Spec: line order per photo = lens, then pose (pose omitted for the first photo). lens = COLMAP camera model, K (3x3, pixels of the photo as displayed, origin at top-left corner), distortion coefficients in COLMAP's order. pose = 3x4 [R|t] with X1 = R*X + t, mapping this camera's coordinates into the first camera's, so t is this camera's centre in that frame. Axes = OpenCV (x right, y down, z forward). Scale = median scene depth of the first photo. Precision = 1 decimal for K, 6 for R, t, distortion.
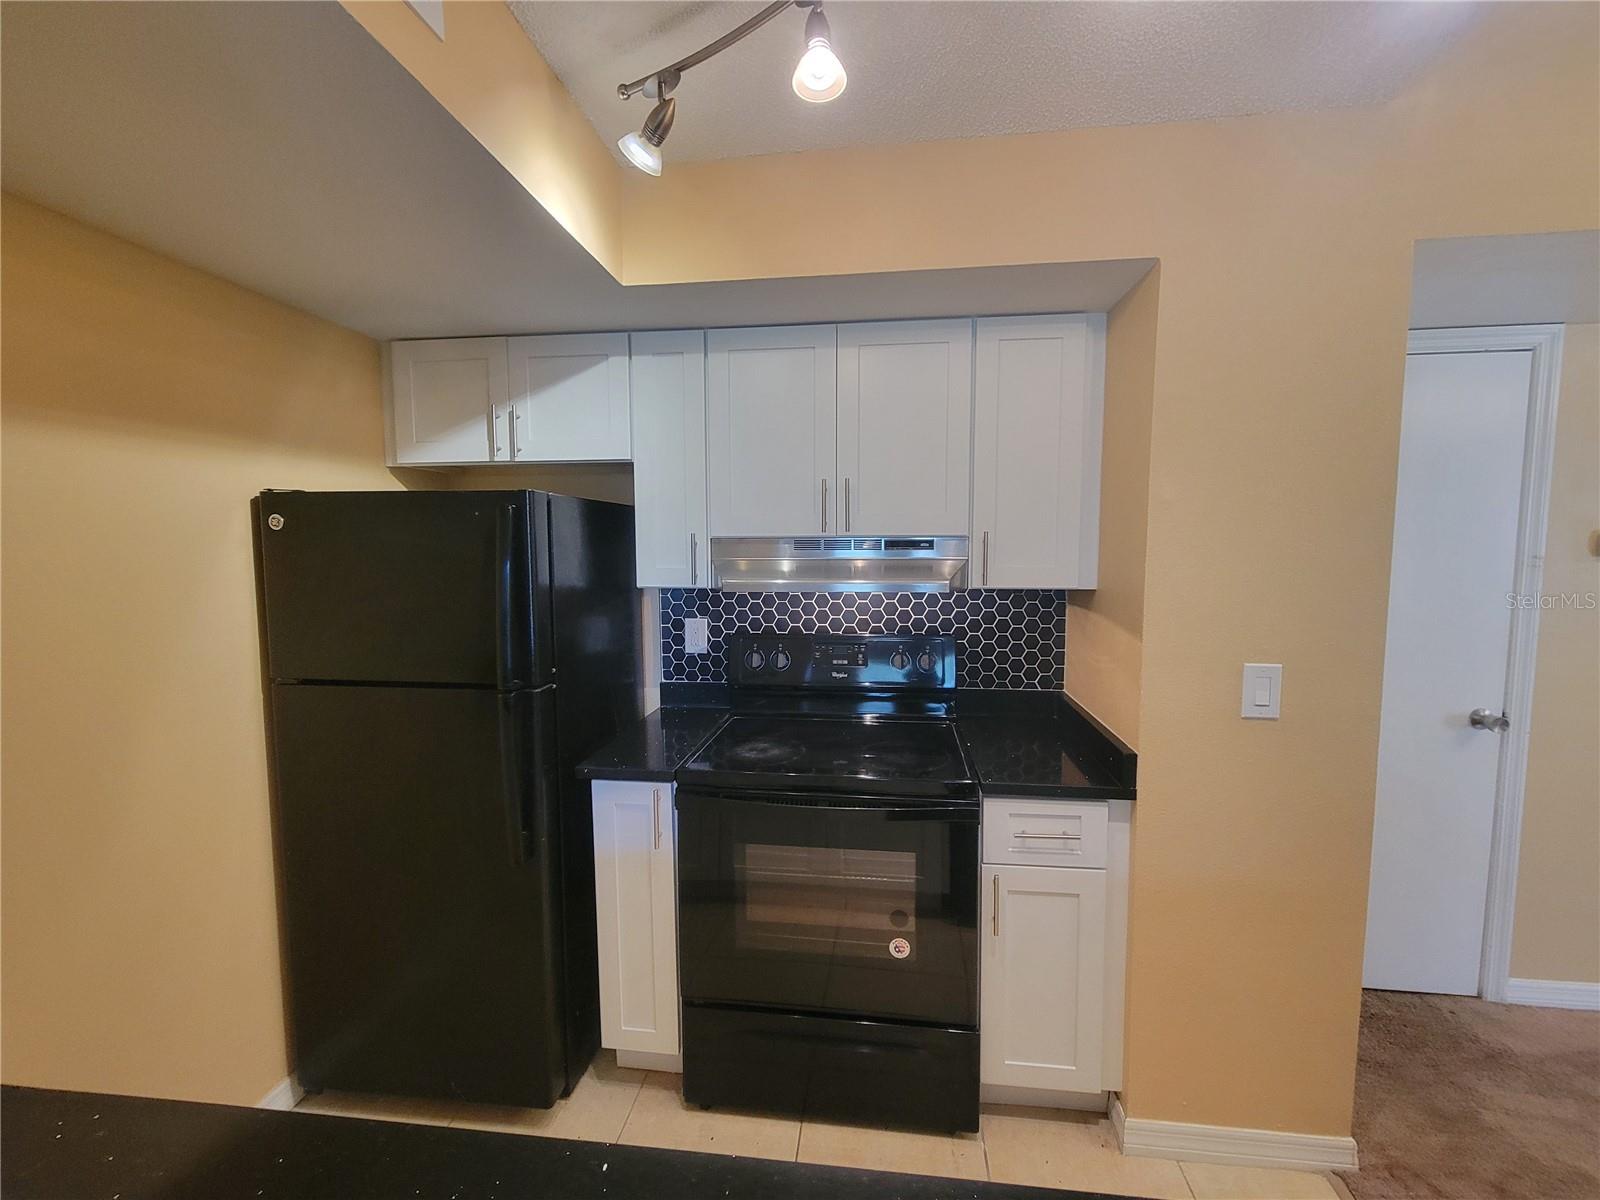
lens RADIAL K [[657.5, 0, 799.2], [0, 657.5, 593.9], [0, 0, 1]] dist [-0.002303, 0.000108]
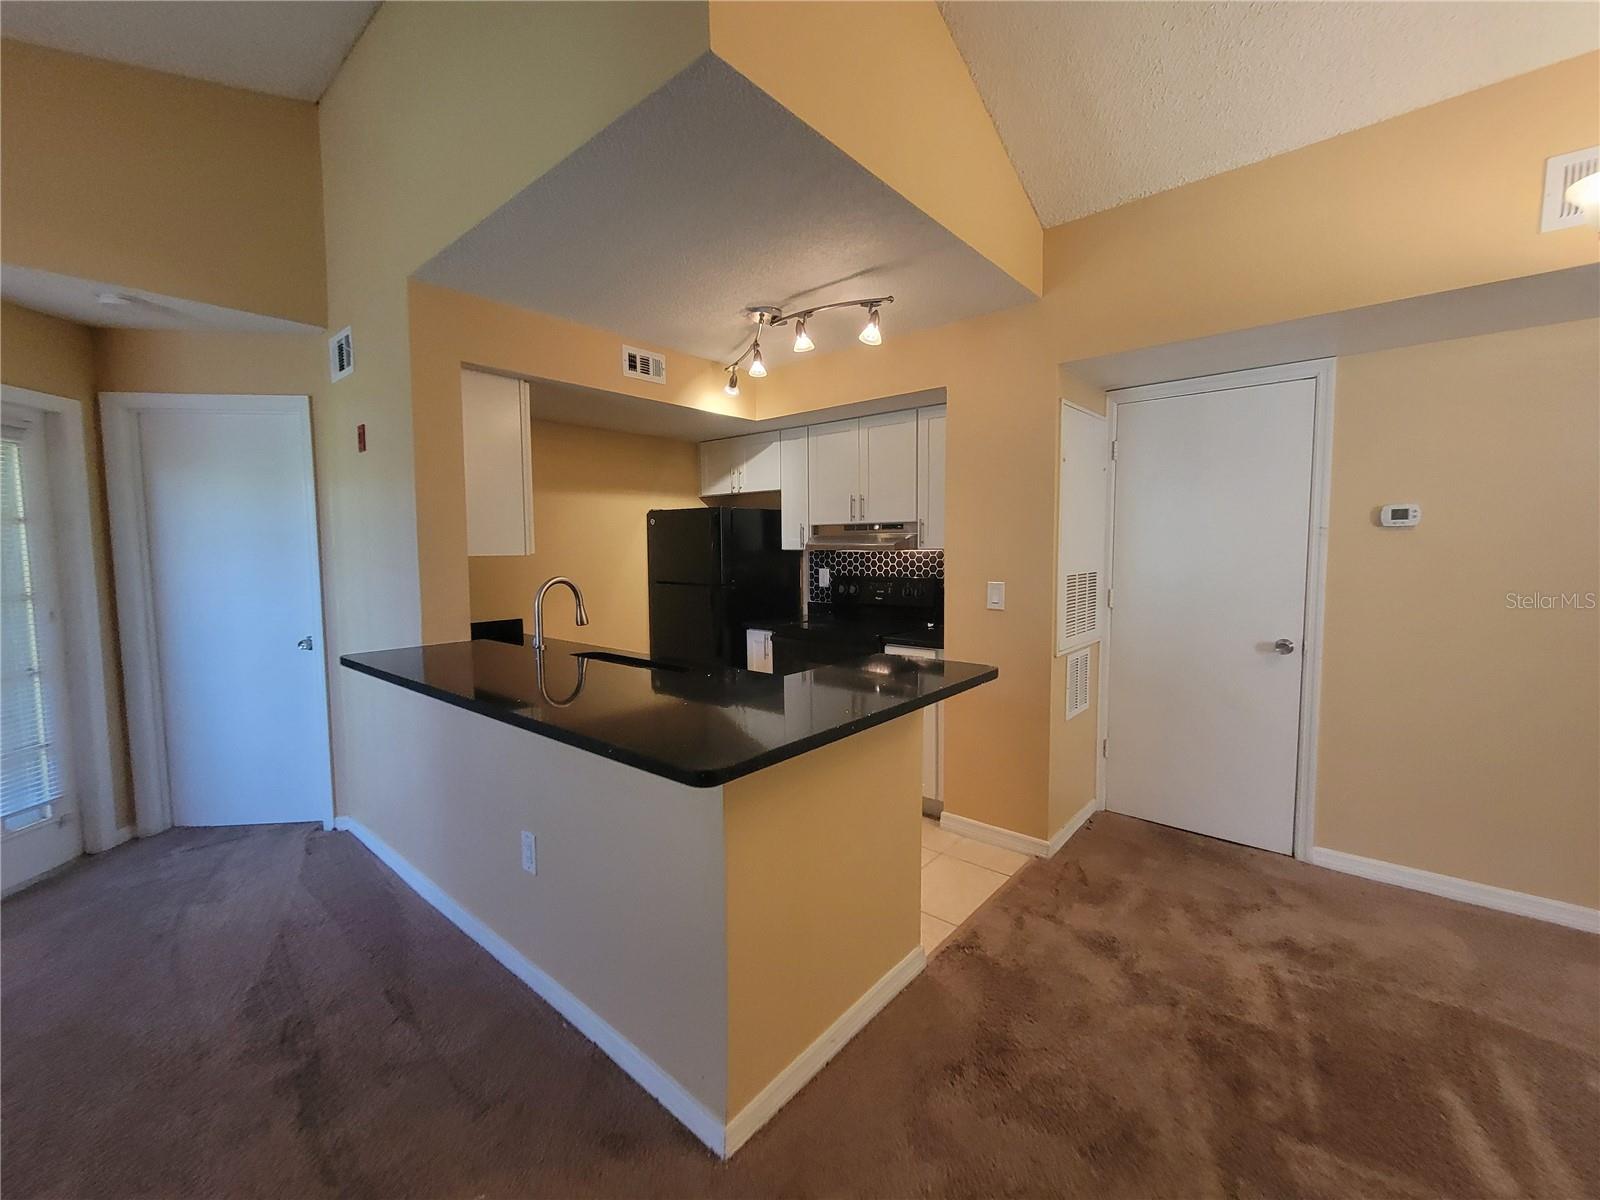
lens RADIAL K [[657.5, 0, 801.9], [0, 657.5, 595.6], [0, 0, 1]] dist [-0.002303, 0.000108]
pose [[0.831518, 0.039866, -0.554066, 0.987613], [-0.040277, 0.999123, 0.011442, 0.111980], [0.554036, 0.012802, 0.832394, -0.729150]]
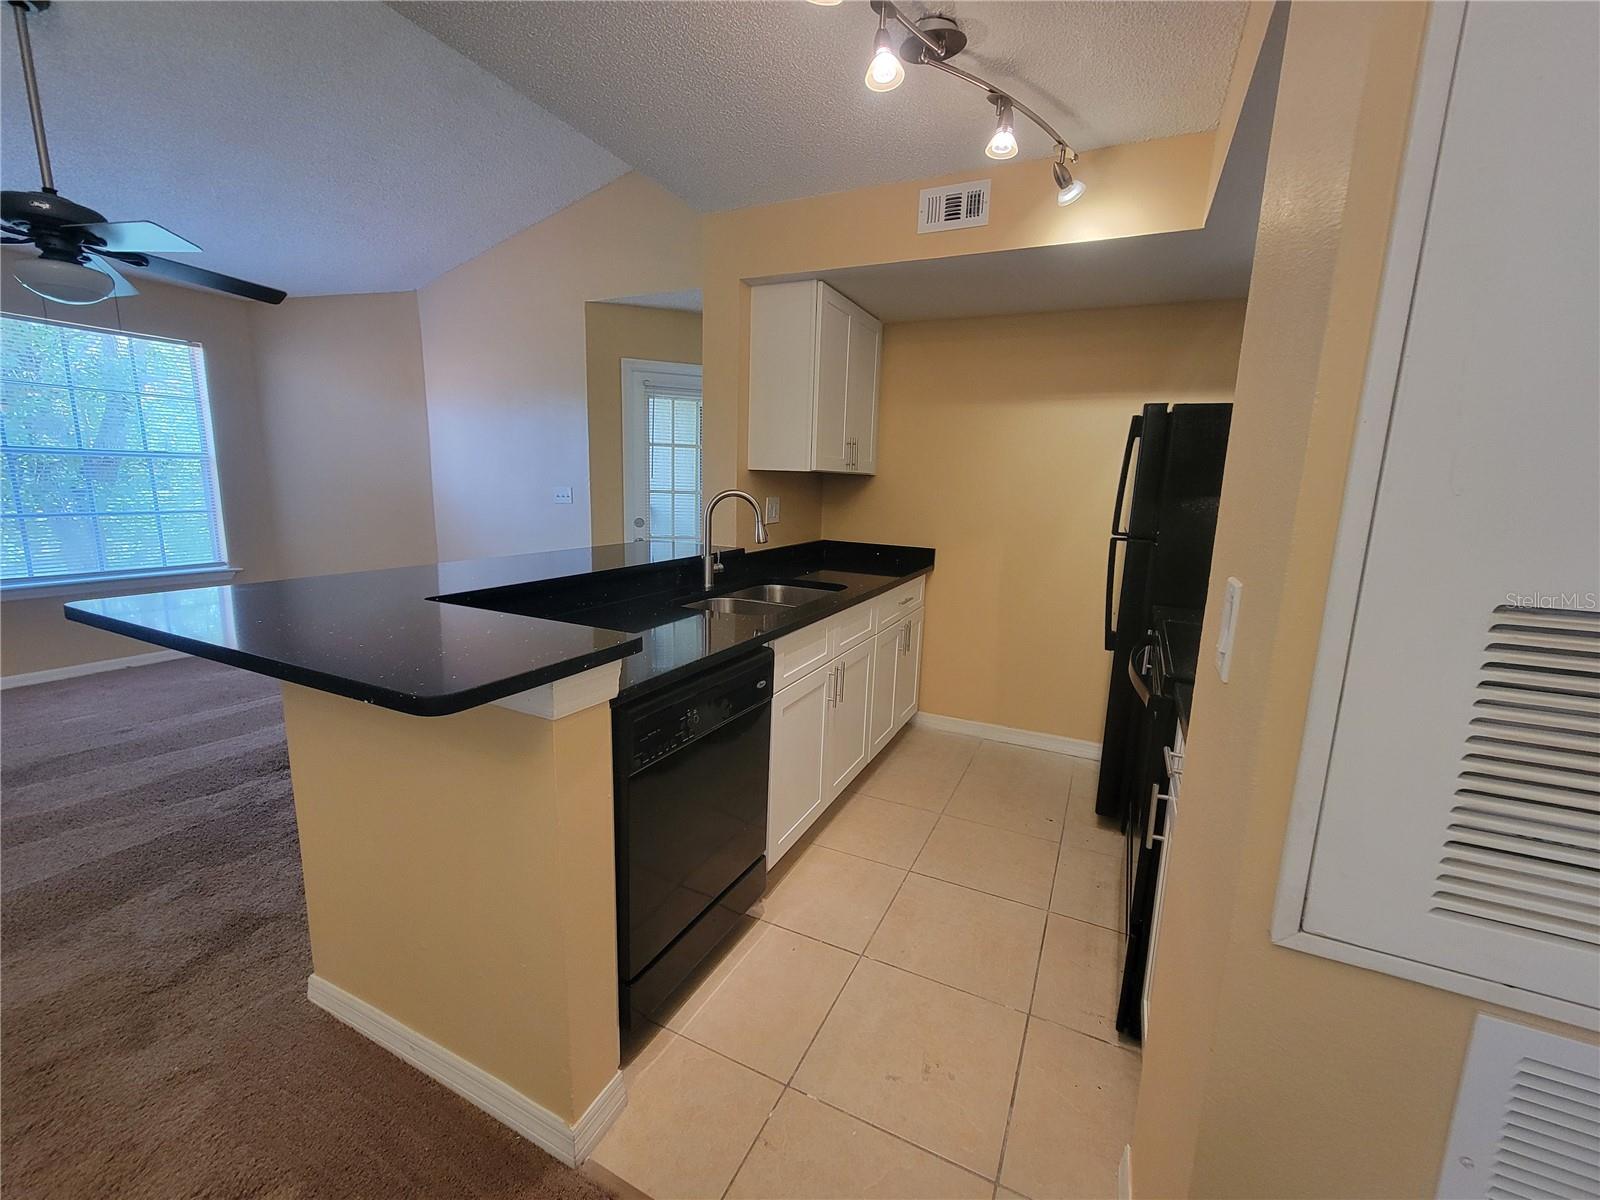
lens RADIAL K [[657.5, 0, 803.9], [0, 657.5, 594.2], [0, 0, 1]] dist [-0.002303, 0.000108]
pose [[-0.324241, 0.147767, -0.934362, 1.009792], [-0.106167, 0.975800, 0.191163, 0.053511], [0.939998, 0.161182, -0.300706, 0.574731]]
